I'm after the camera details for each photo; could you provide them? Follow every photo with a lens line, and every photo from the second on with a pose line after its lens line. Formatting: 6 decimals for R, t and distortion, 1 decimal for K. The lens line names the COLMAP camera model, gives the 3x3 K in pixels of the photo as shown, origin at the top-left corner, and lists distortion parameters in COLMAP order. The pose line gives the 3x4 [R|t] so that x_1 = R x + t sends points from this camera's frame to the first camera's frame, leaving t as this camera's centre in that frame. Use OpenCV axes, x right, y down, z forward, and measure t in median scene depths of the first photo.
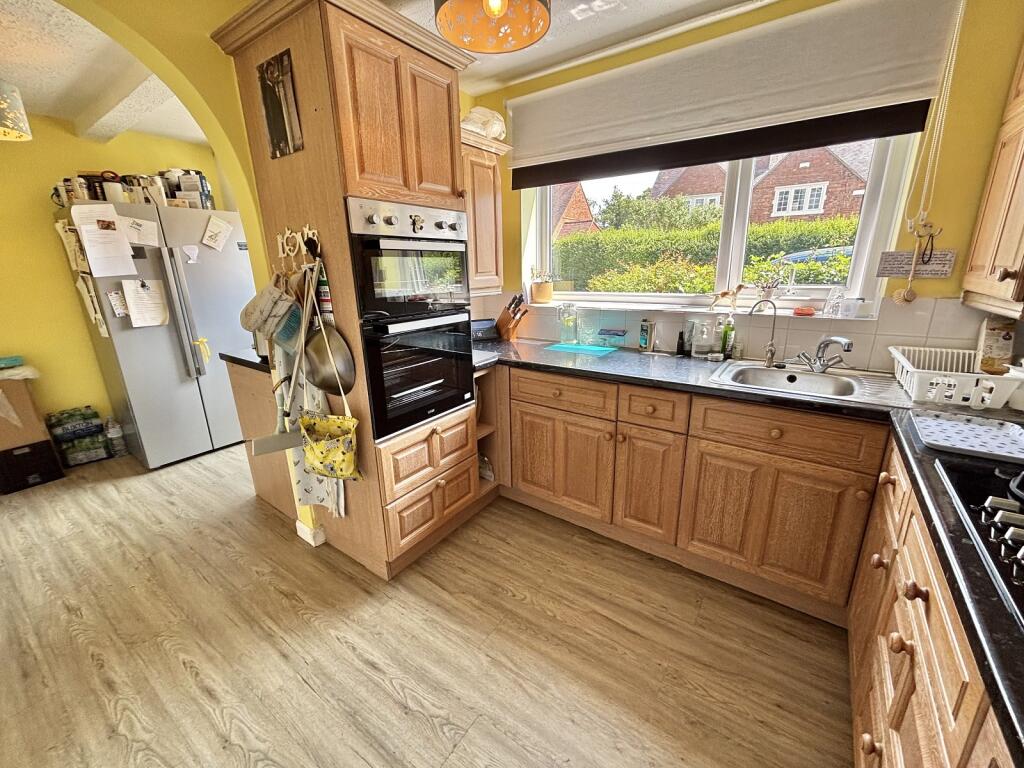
lens RADIAL K [[409.2, 0, 514.0], [0, 409.2, 380.9], [0, 0, 1]] dist [0.002872, -0.000138]
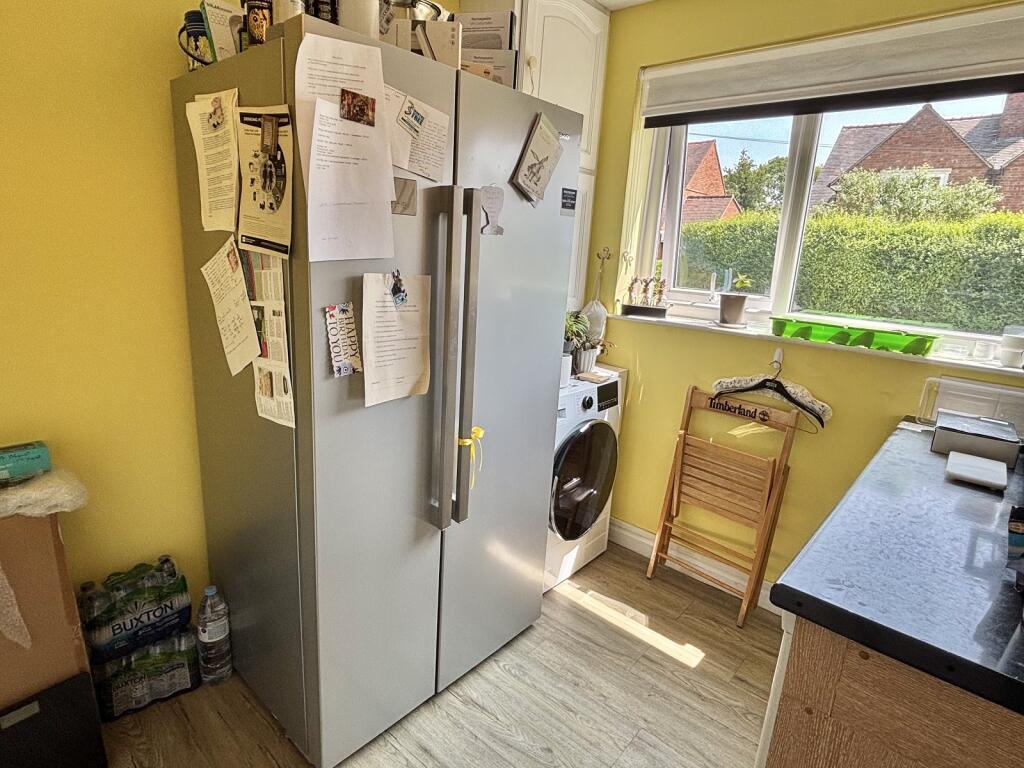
lens RADIAL K [[554.3, 0, 510.4], [0, 554.3, 384.9], [0, 0, 1]] dist [-0.001702, 0.000592]
pose [[0.992163, 0.097638, -0.077972, -0.691998], [-0.099900, 0.994667, -0.025637, -0.134553], [0.075053, 0.033226, 0.996626, 0.486397]]
